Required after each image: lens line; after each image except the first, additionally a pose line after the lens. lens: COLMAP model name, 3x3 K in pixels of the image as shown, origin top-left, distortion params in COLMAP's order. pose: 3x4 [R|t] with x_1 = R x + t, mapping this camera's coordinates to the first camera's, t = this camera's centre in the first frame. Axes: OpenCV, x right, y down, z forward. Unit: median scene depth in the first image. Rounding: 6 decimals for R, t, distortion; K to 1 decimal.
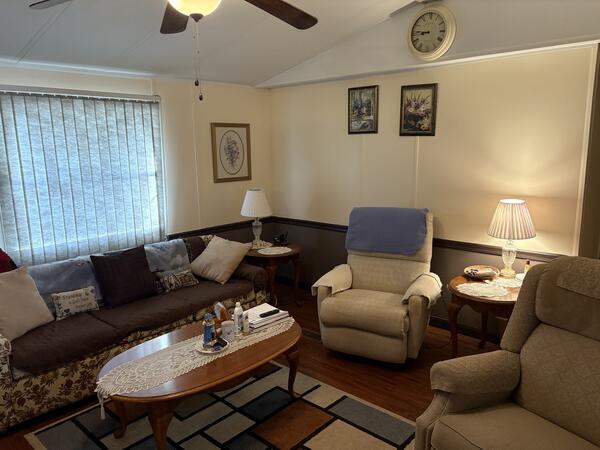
lens RADIAL K [[455.3, 0, 296.4], [0, 455.3, 225.7], [0, 0, 1]] dist [0.041575, -0.034971]
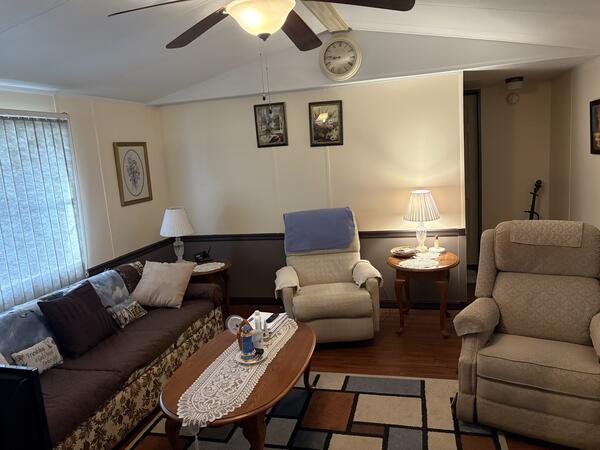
lens RADIAL K [[455.3, 0, 298.1], [0, 455.3, 223.6], [0, 0, 1]] dist [0.041575, -0.034971]
pose [[0.882891, -0.121221, 0.453662, -0.360259], [0.141039, 0.989954, -0.009961, -0.001210], [-0.447897, 0.072778, 0.891118, 0.025692]]
